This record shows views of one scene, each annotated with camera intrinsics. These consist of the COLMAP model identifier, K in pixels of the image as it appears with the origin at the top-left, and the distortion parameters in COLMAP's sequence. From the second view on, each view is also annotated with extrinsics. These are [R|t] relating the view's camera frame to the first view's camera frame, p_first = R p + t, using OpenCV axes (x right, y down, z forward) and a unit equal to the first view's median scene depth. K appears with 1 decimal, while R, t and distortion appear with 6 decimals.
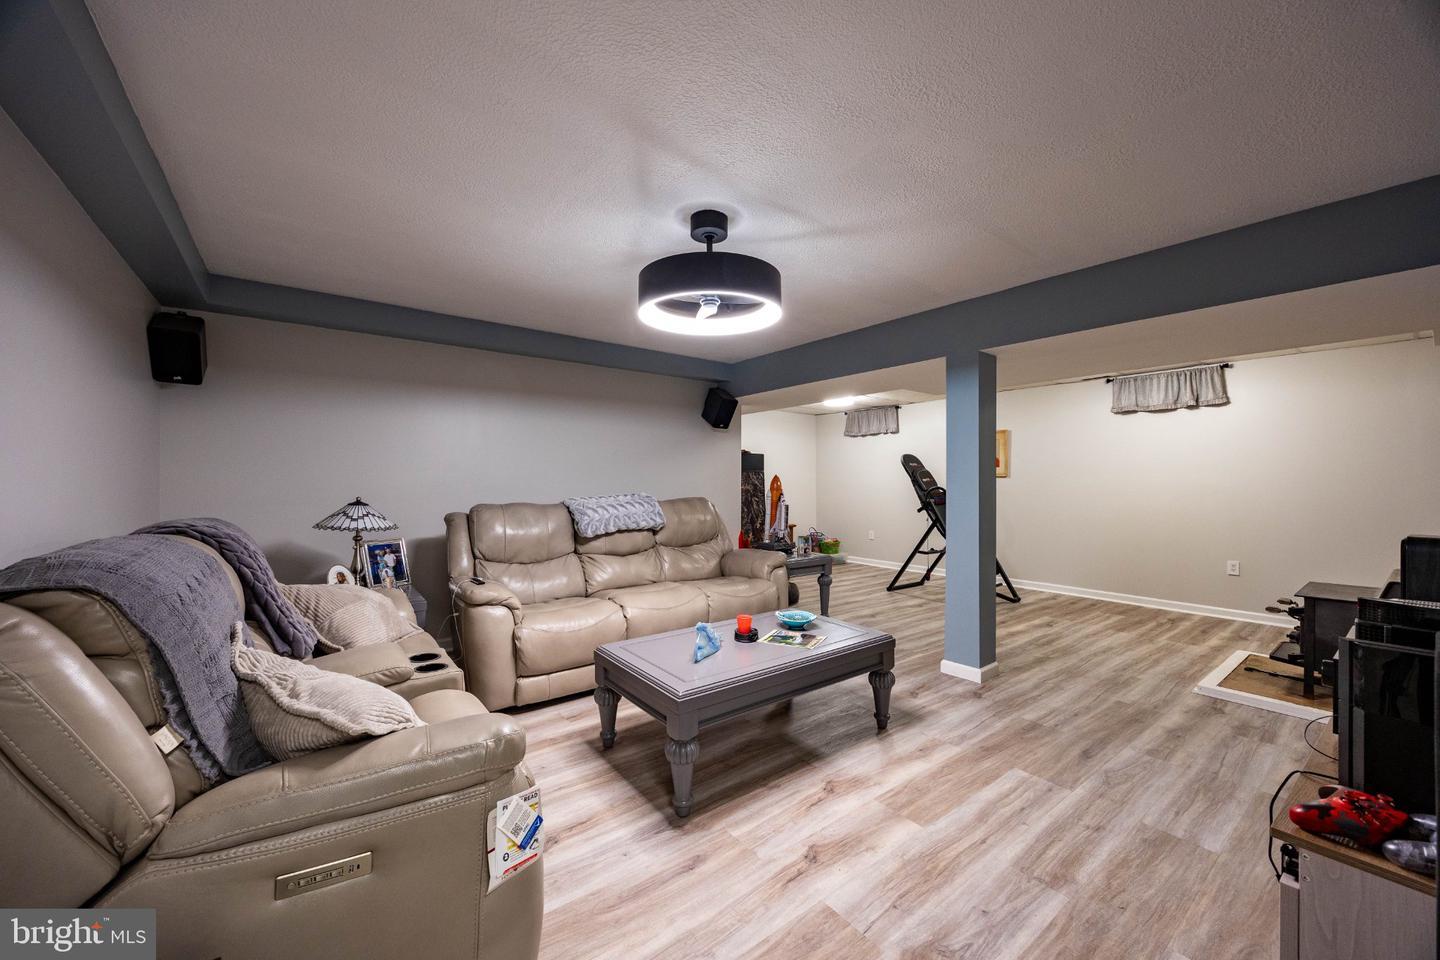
lens RADIAL K [[548.1, 0, 706.5], [0, 548.1, 479.3], [0, 0, 1]] dist [-0.002598, 0.000241]
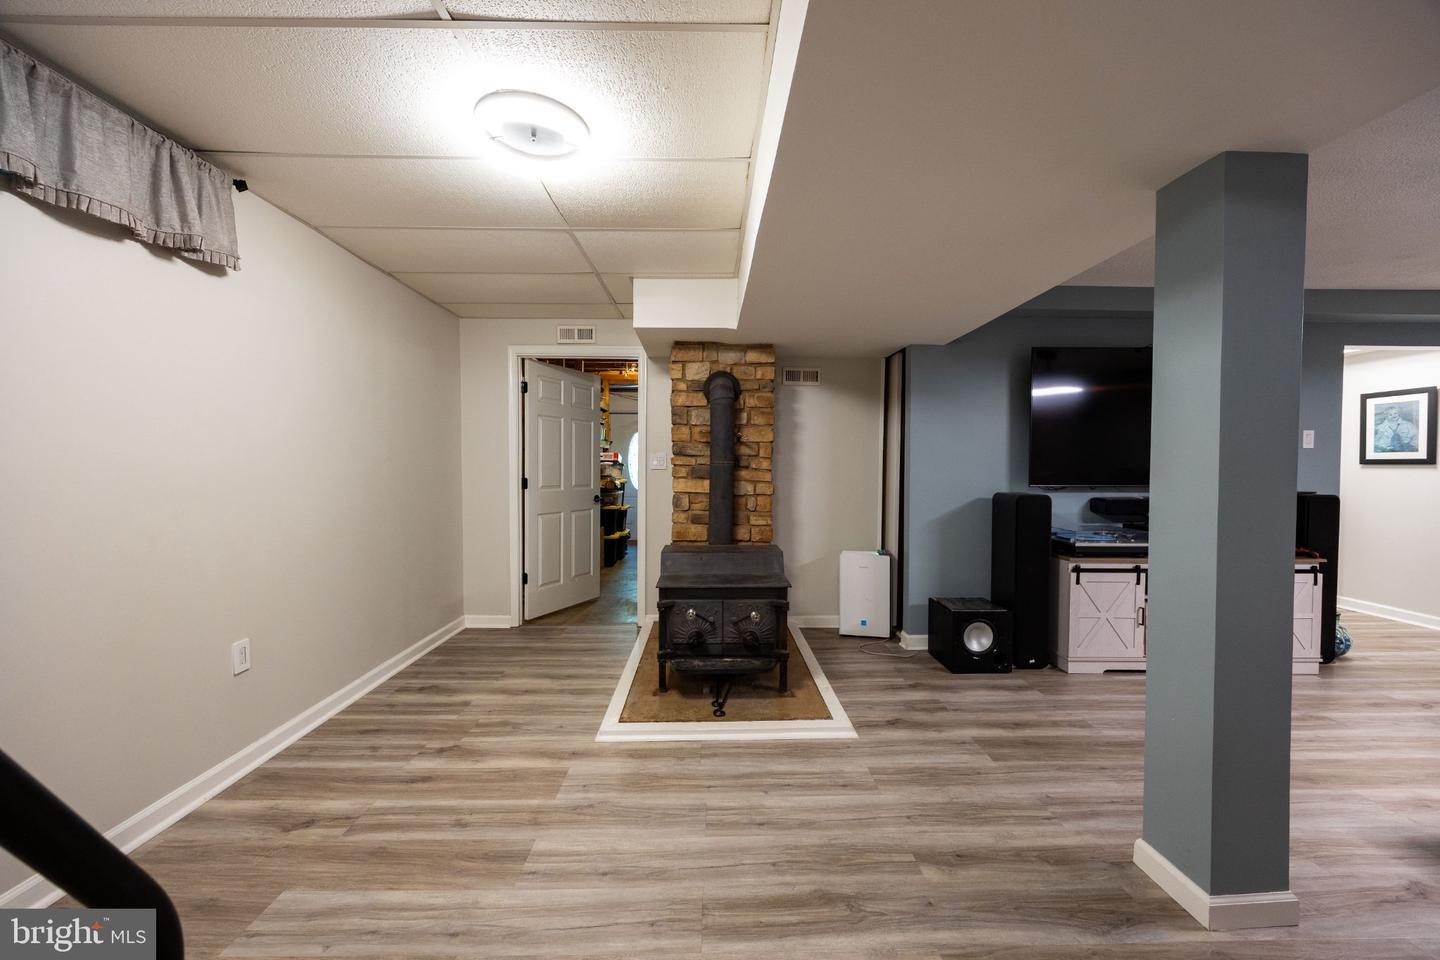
lens RADIAL K [[548.1, 0, 730.7], [0, 548.1, 477.2], [0, 0, 1]] dist [-0.002598, 0.000241]
pose [[-0.817367, -0.015863, 0.575899, 0.380865], [-0.007817, 0.999834, 0.016447, 0.007674], [-0.576064, 0.008941, -0.817355, 1.101290]]
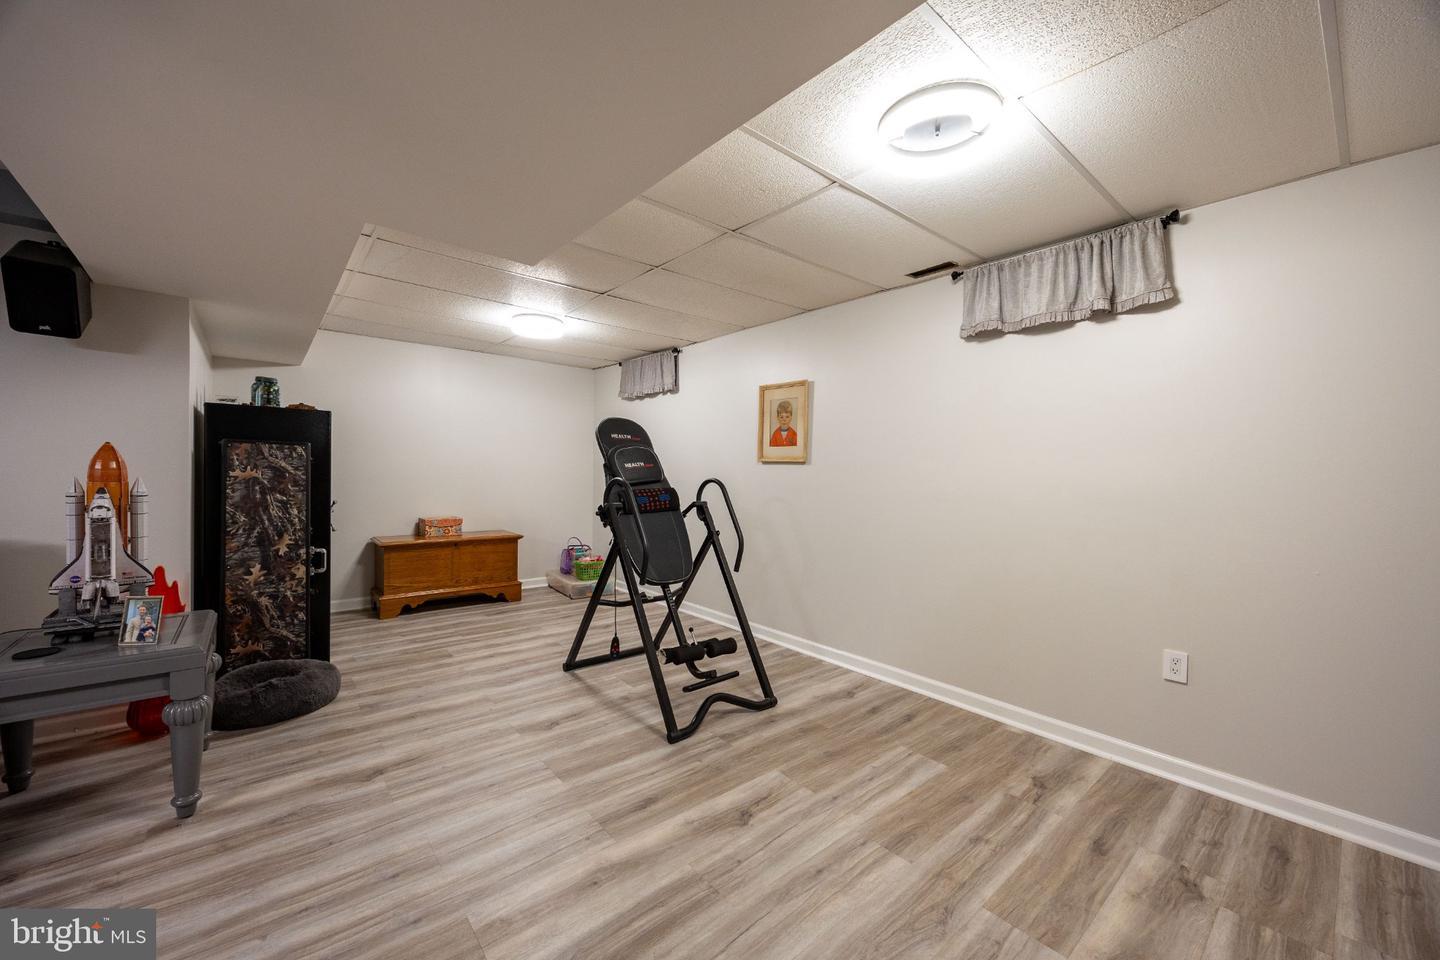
lens RADIAL K [[548.1, 0, 716.1], [0, 548.1, 478.3], [0, 0, 1]] dist [-0.002598, 0.000241]
pose [[0.998328, 0.014832, 0.055861, 0.540336], [-0.015826, 0.999724, 0.017385, 0.004187], [-0.055588, -0.018240, 0.998287, 0.555313]]
